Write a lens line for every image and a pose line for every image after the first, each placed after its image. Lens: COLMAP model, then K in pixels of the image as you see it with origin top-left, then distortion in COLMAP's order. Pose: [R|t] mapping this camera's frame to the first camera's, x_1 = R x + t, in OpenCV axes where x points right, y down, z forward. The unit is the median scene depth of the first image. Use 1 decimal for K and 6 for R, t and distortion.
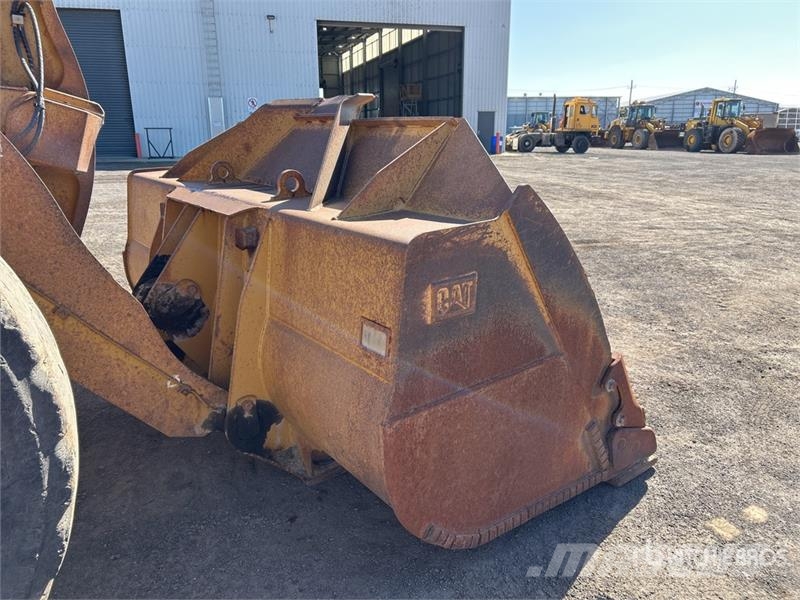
lens RADIAL K [[603.0, 0, 394.6], [0, 603.0, 300.2], [0, 0, 1]] dist [0.076259, -0.106418]
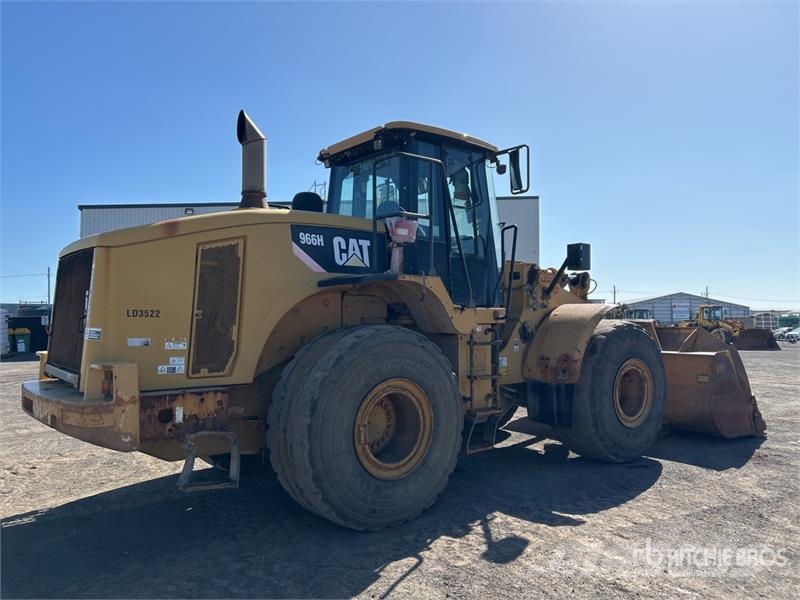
lens RADIAL K [[603.0, 0, 394.6], [0, 603.0, 300.2], [0, 0, 1]] dist [0.076259, -0.106418]
pose [[0.999791, 0.011196, 0.017116, -0.117580], [-0.005349, 0.950878, -0.309519, 0.045398], [-0.019741, 0.309363, 0.950739, -0.164694]]
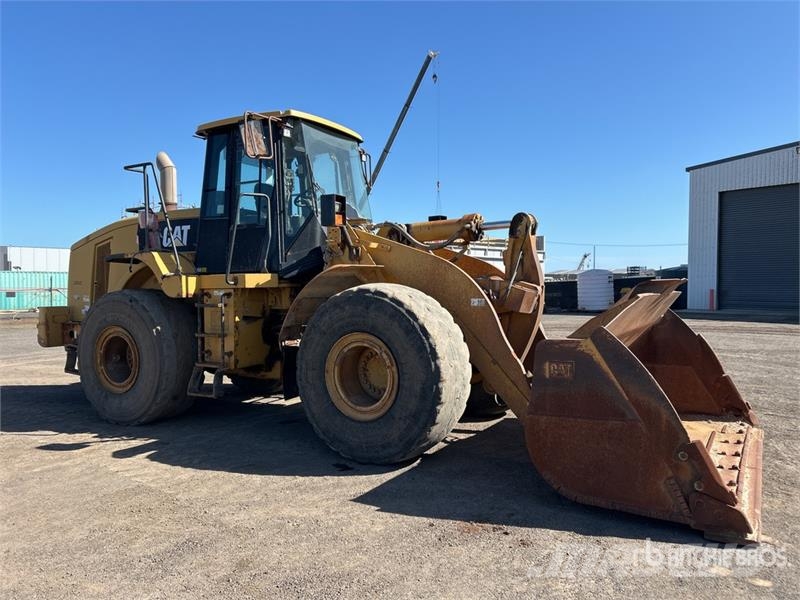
lens RADIAL K [[603.0, 0, 394.6], [0, 603.0, 300.2], [0, 0, 1]] dist [0.076259, -0.106418]
pose [[0.371313, 0.031899, -0.927960, 0.101944], [-0.253157, 0.965024, -0.068125, 0.002904], [0.893330, 0.260215, 0.366402, -0.025560]]
